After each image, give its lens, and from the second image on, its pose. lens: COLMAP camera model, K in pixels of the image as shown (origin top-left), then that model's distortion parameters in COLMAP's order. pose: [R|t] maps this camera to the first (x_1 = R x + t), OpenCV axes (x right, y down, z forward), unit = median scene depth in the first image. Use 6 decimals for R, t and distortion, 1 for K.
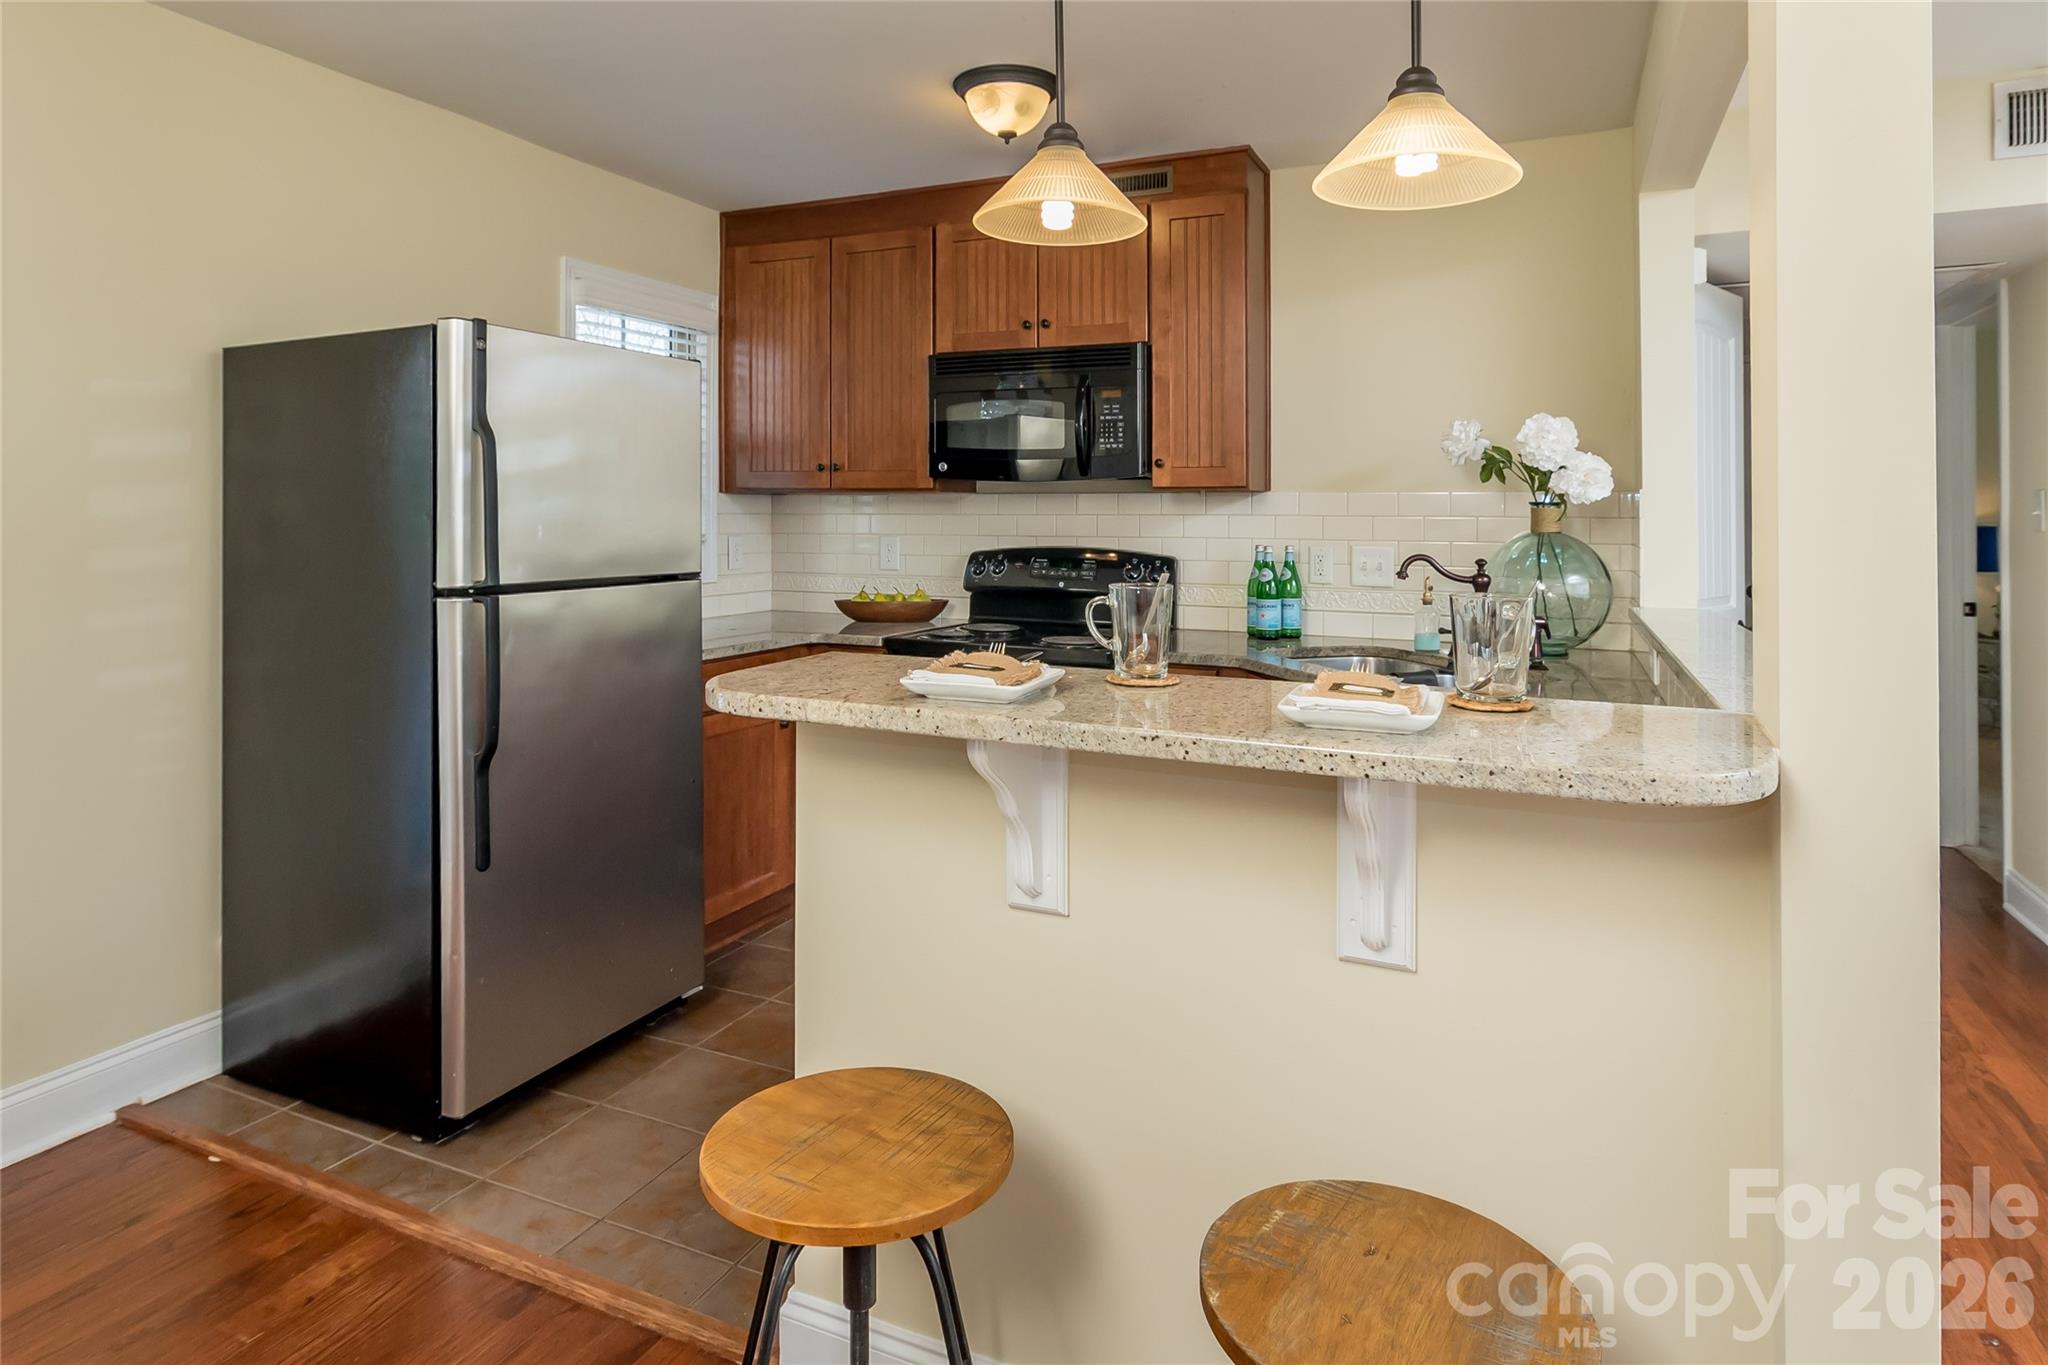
lens RADIAL K [[1147.2, 0, 1024.1], [0, 1147.2, 547.0], [0, 0, 1]] dist [0.001831, 0.000834]
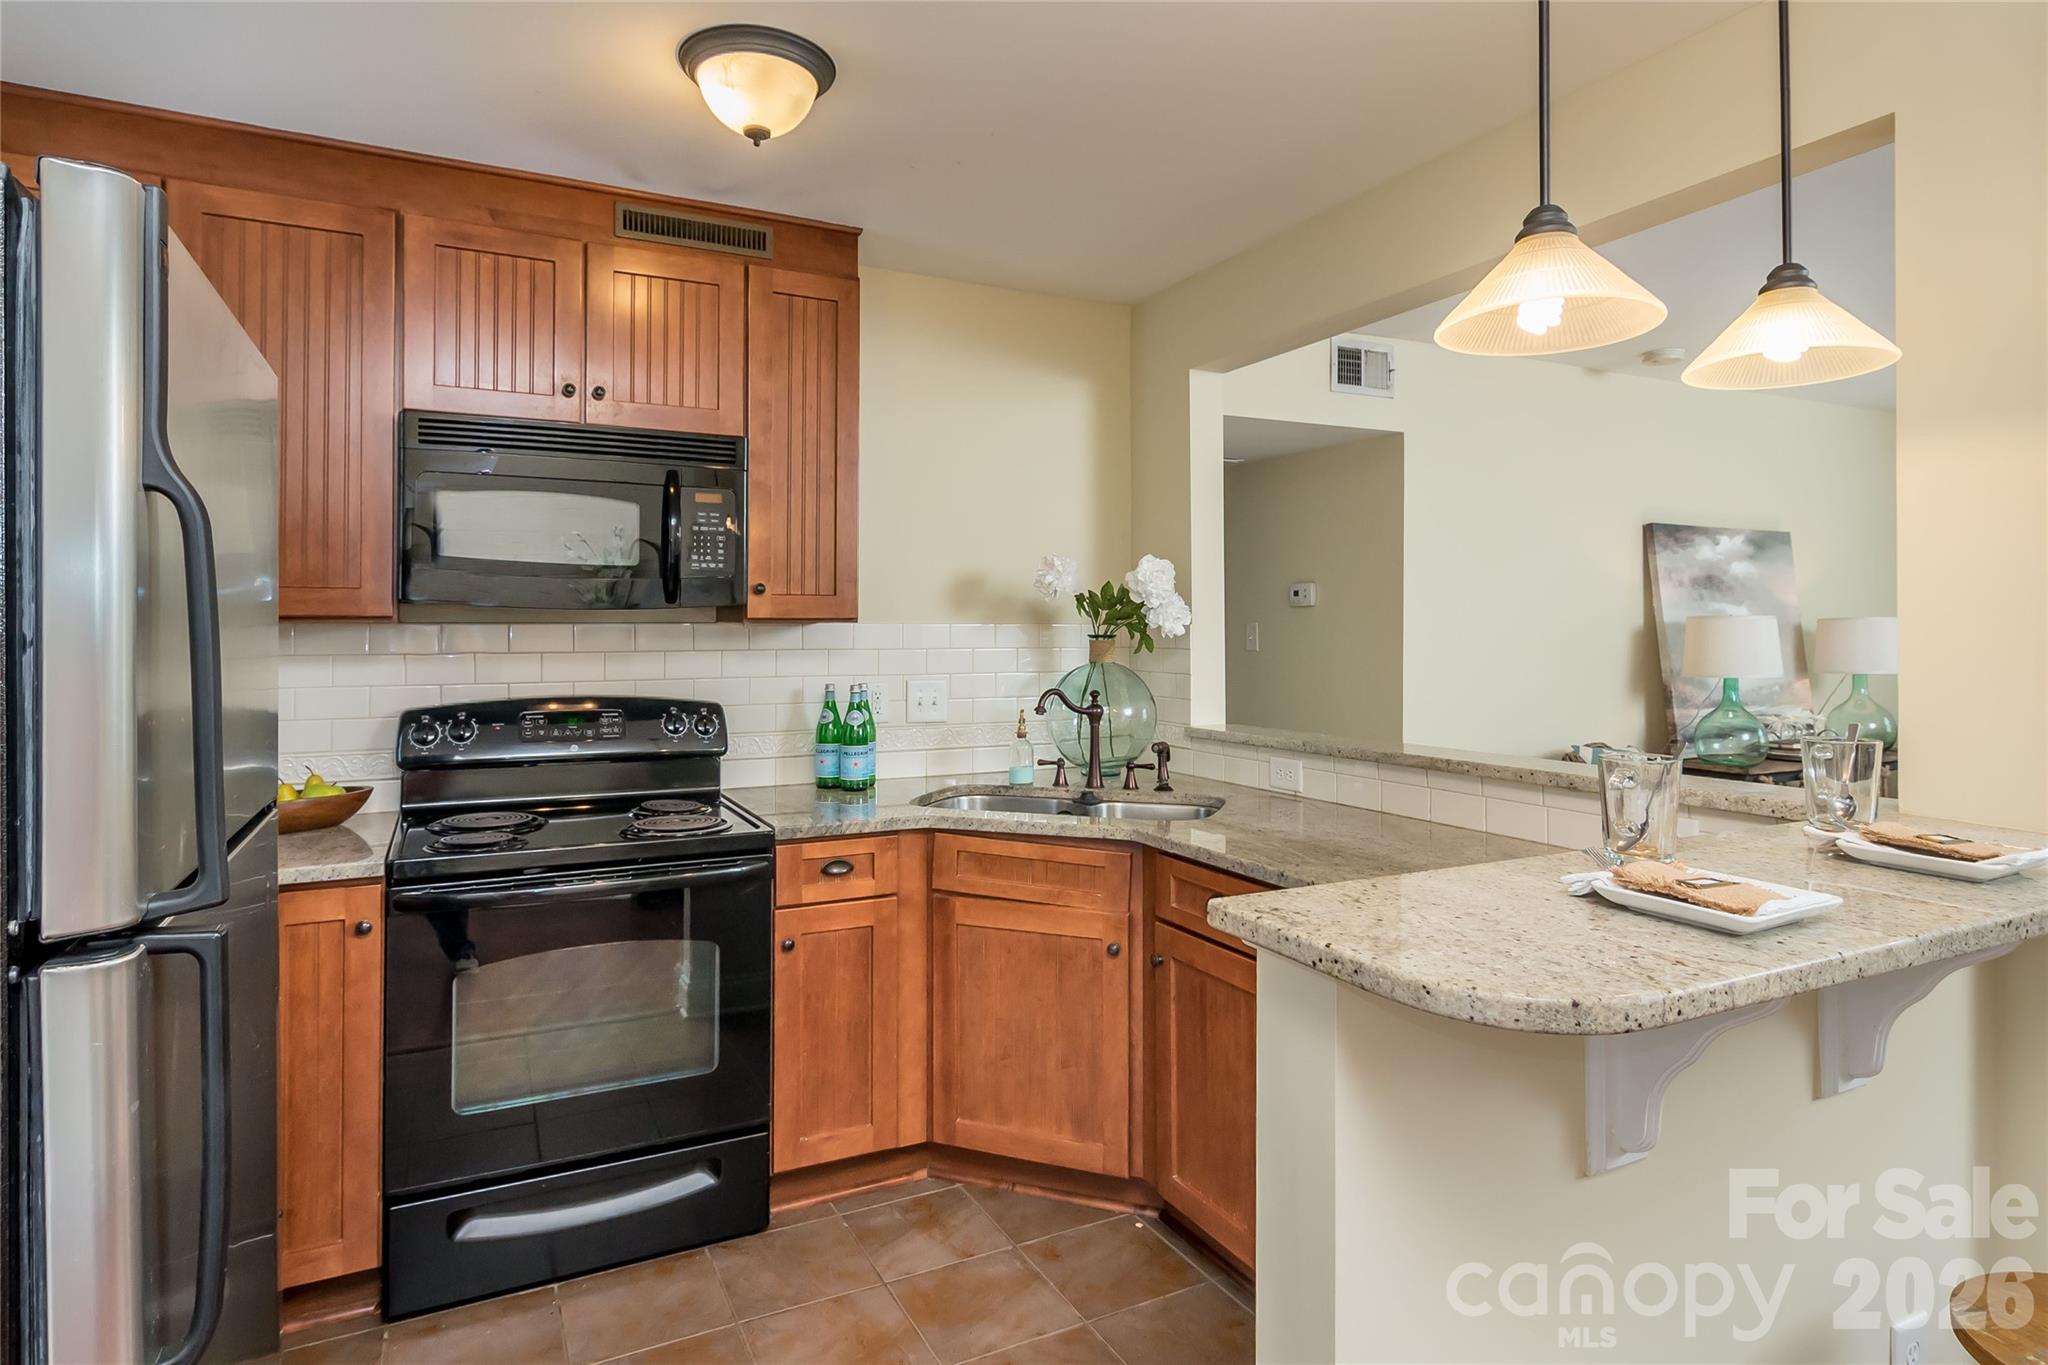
lens RADIAL K [[1111.4, 0, 1022.1], [0, 1111.4, 644.5], [0, 0, 1]] dist [-0.001636, 0.000005]
pose [[0.627325, -0.016237, 0.778588, -0.375368], [0.025742, 0.999669, 0.000107, -0.028959], [-0.778332, 0.019975, 0.627535, 0.362832]]
